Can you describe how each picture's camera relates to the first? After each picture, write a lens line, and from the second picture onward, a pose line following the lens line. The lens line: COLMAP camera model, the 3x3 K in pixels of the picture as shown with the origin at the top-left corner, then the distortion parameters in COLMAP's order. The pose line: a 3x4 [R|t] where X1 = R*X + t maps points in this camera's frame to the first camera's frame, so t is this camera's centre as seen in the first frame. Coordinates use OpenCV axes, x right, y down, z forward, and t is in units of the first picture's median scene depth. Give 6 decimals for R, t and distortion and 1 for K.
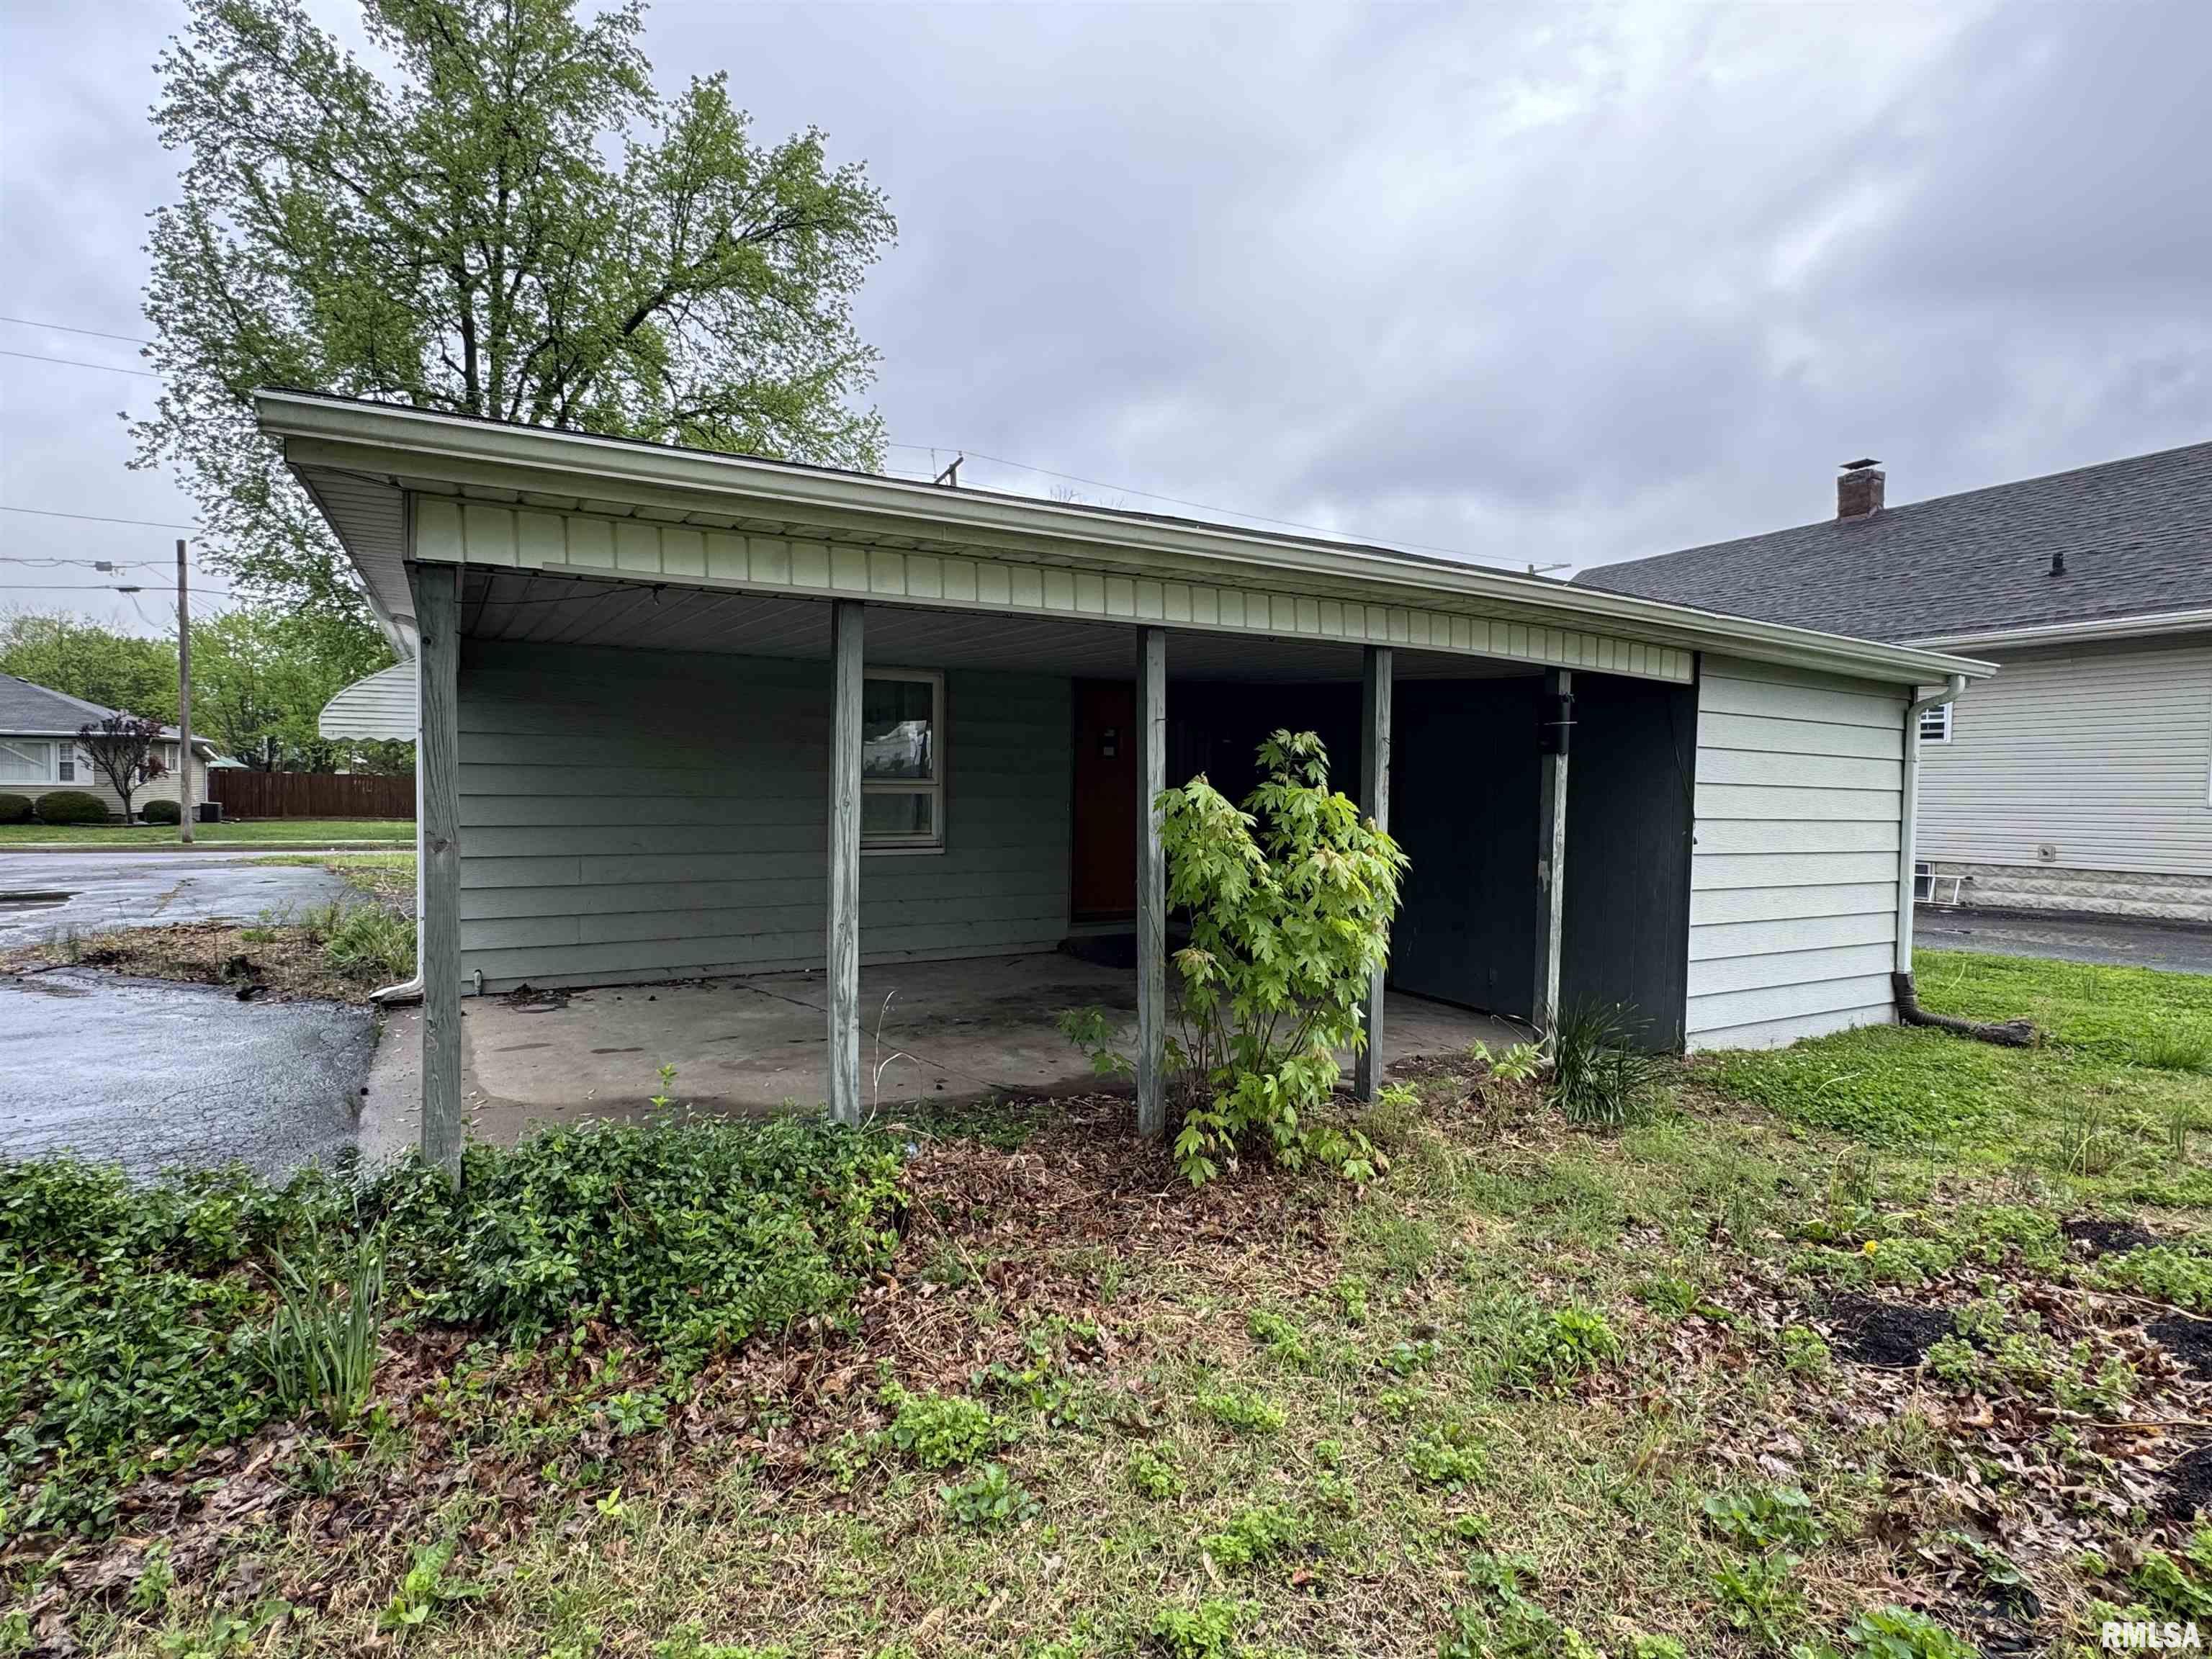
lens RADIAL K [[1103.1, 0, 1104.5], [0, 1103.1, 831.5], [0, 0, 1]] dist [-0.002479, -0.000058]
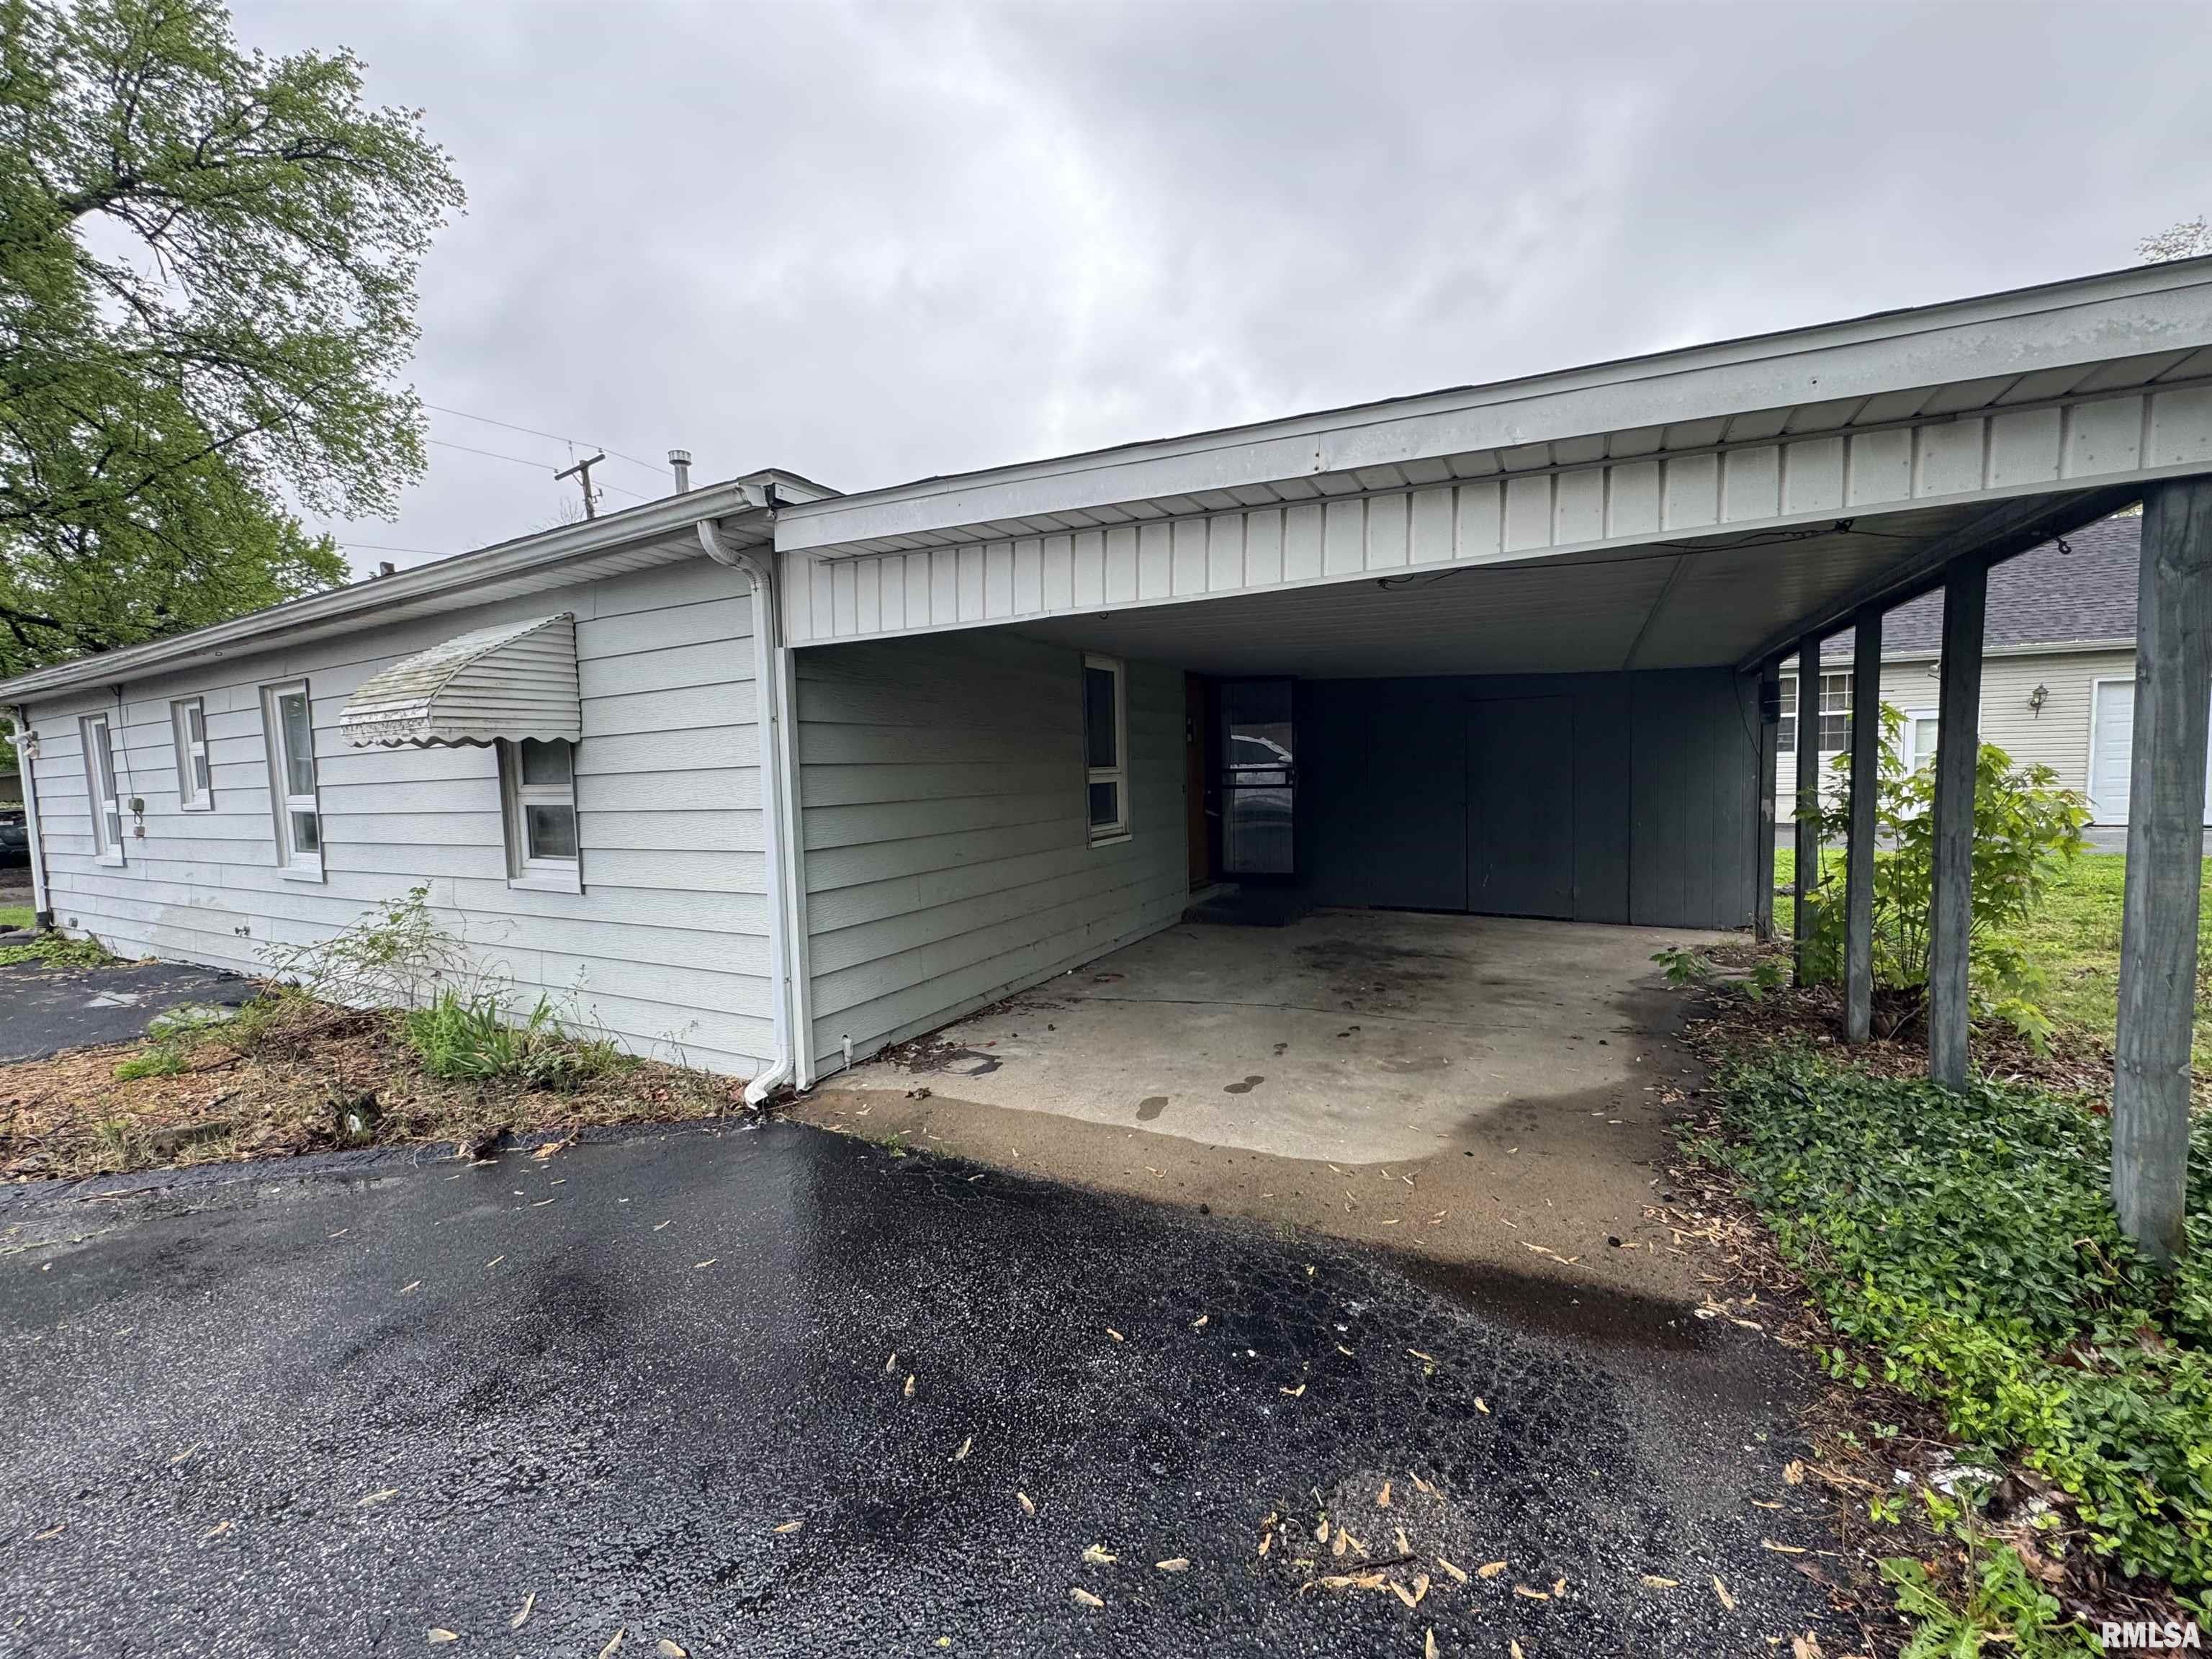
lens RADIAL K [[877.9, 0, 1105.8], [0, 877.9, 835.8], [0, 0, 1]] dist [-0.002720, -0.000239]
pose [[0.851554, -0.082482, 0.517738, -0.550104], [0.067806, 0.996579, 0.047243, -0.021813], [-0.519863, -0.005124, 0.854234, 0.297187]]
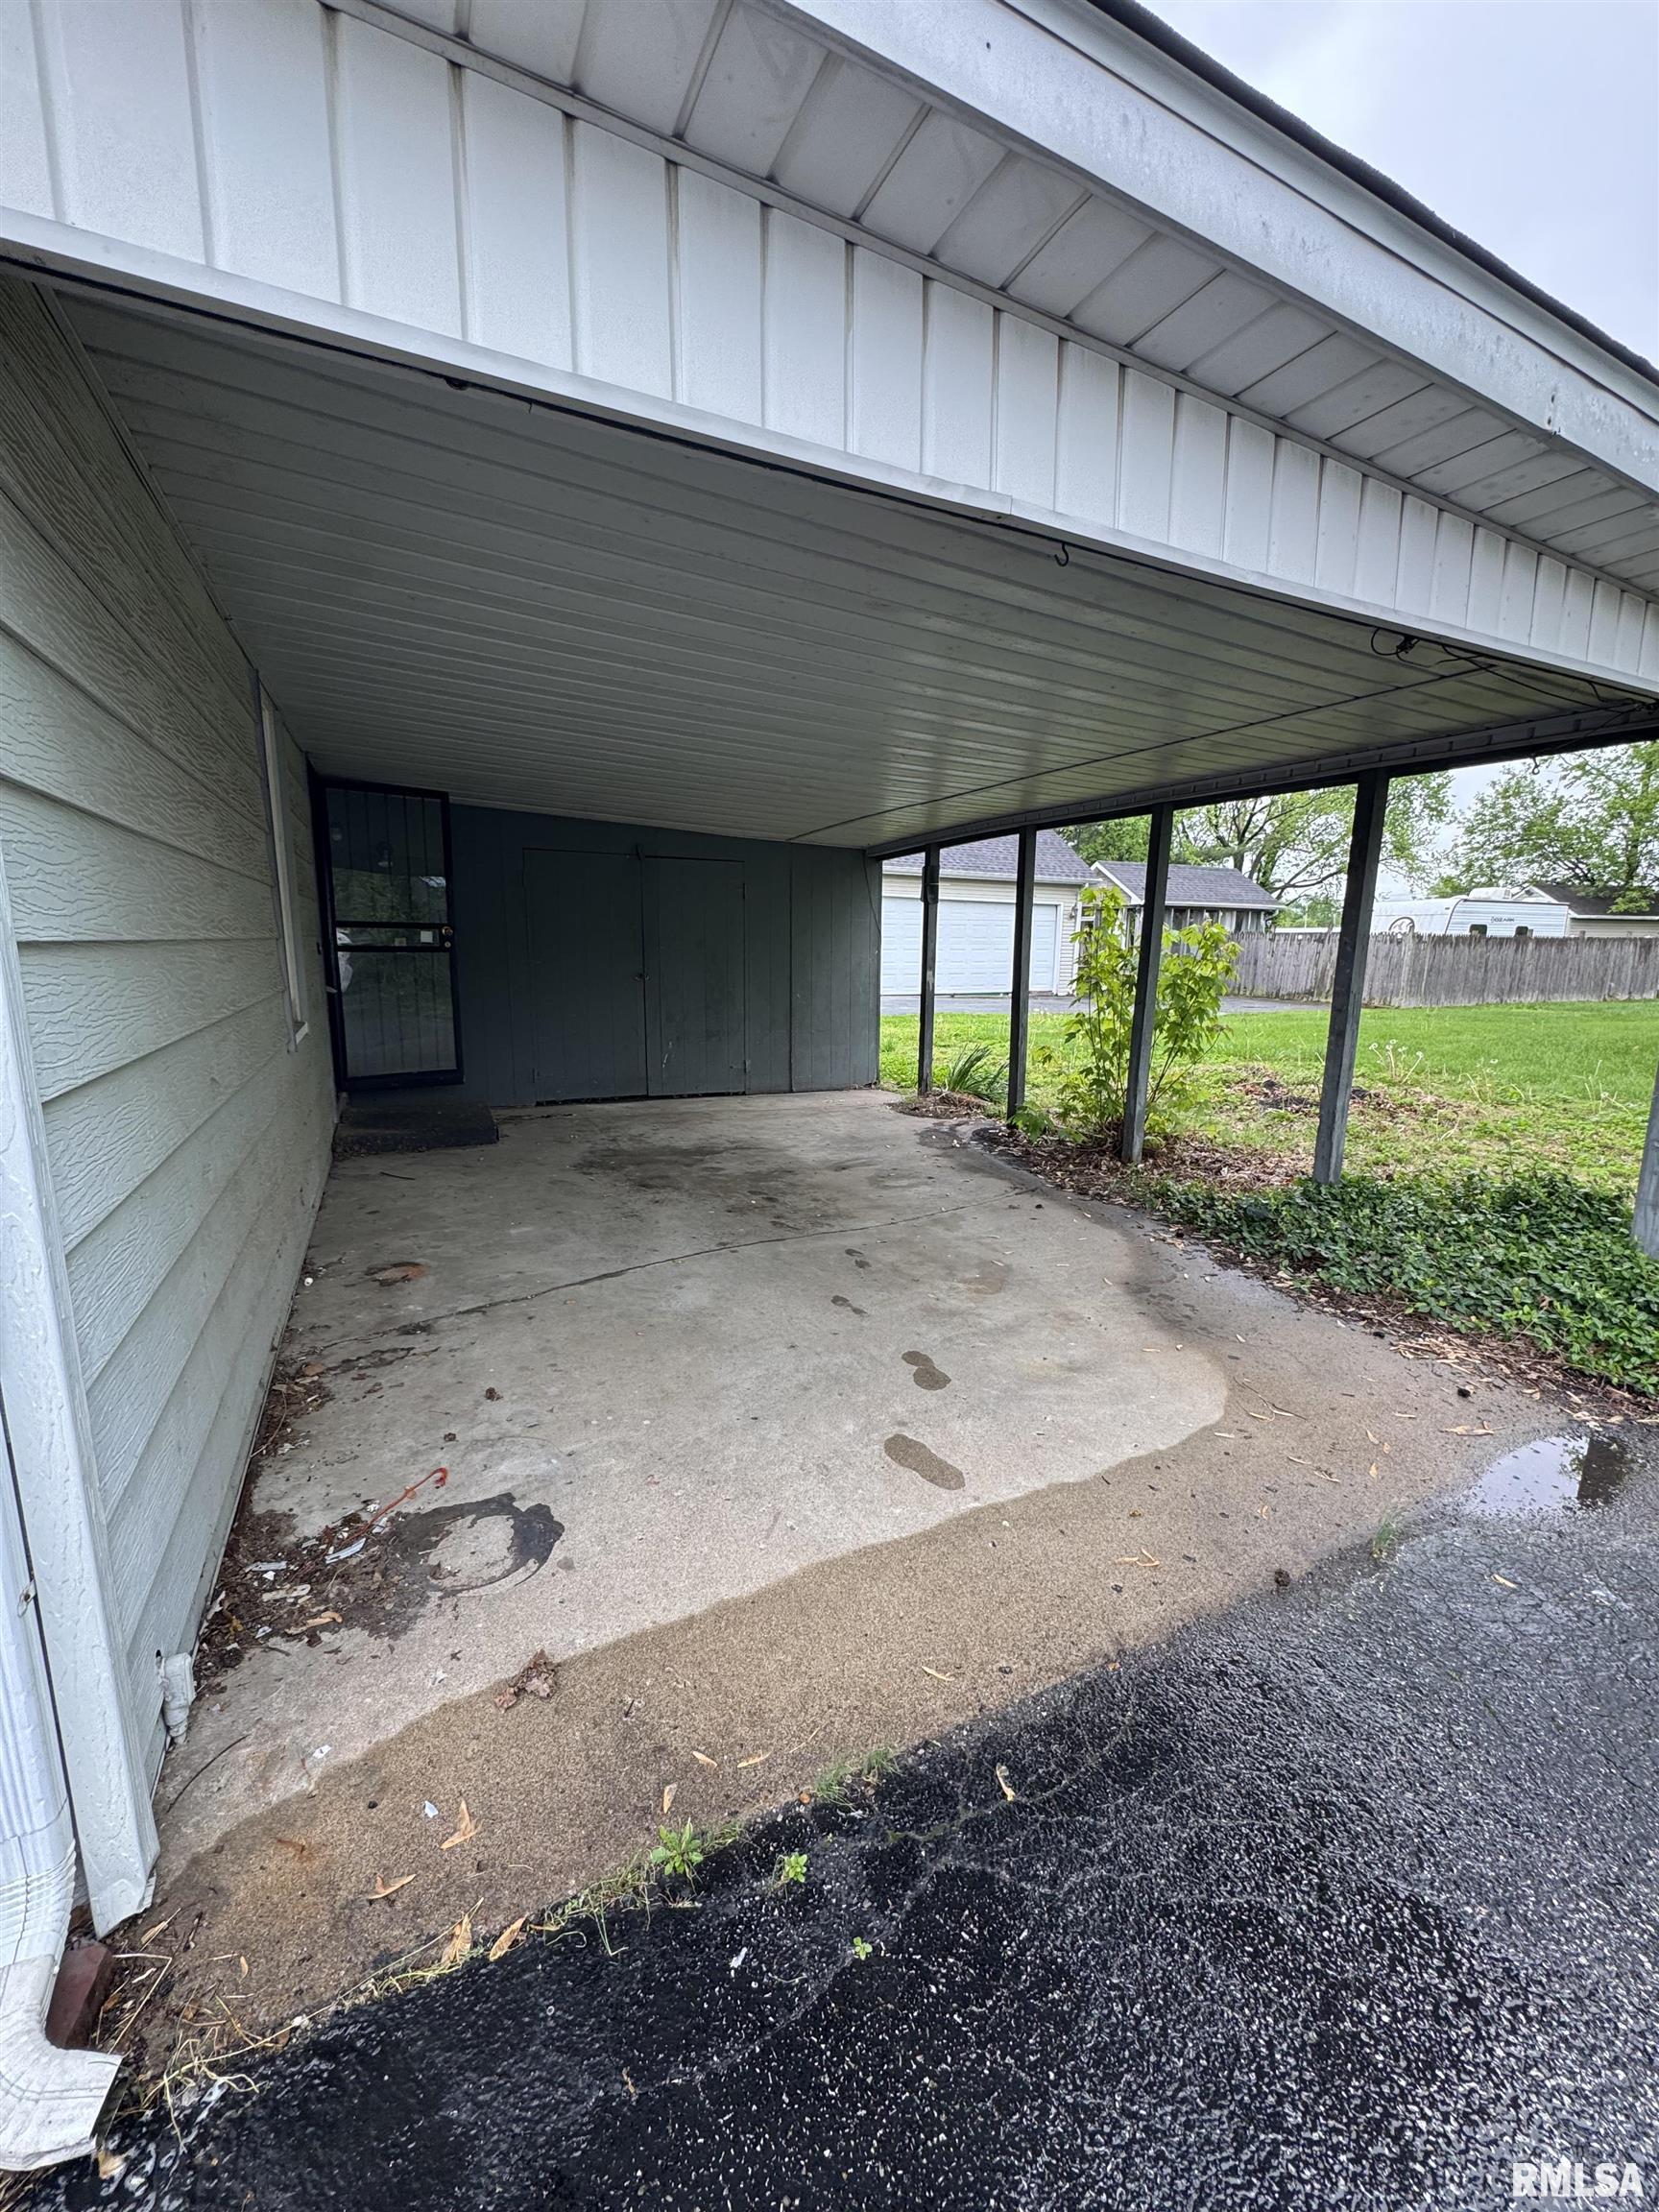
lens RADIAL K [[877.9, 0, 829.8], [0, 877.9, 1102.1], [0, 0, 1]] dist [-0.002720, -0.000239]
pose [[0.085391, -0.196908, 0.976696, -0.556451], [0.033378, 0.980292, 0.194714, -0.024371], [-0.995788, 0.015973, 0.090281, 0.632359]]
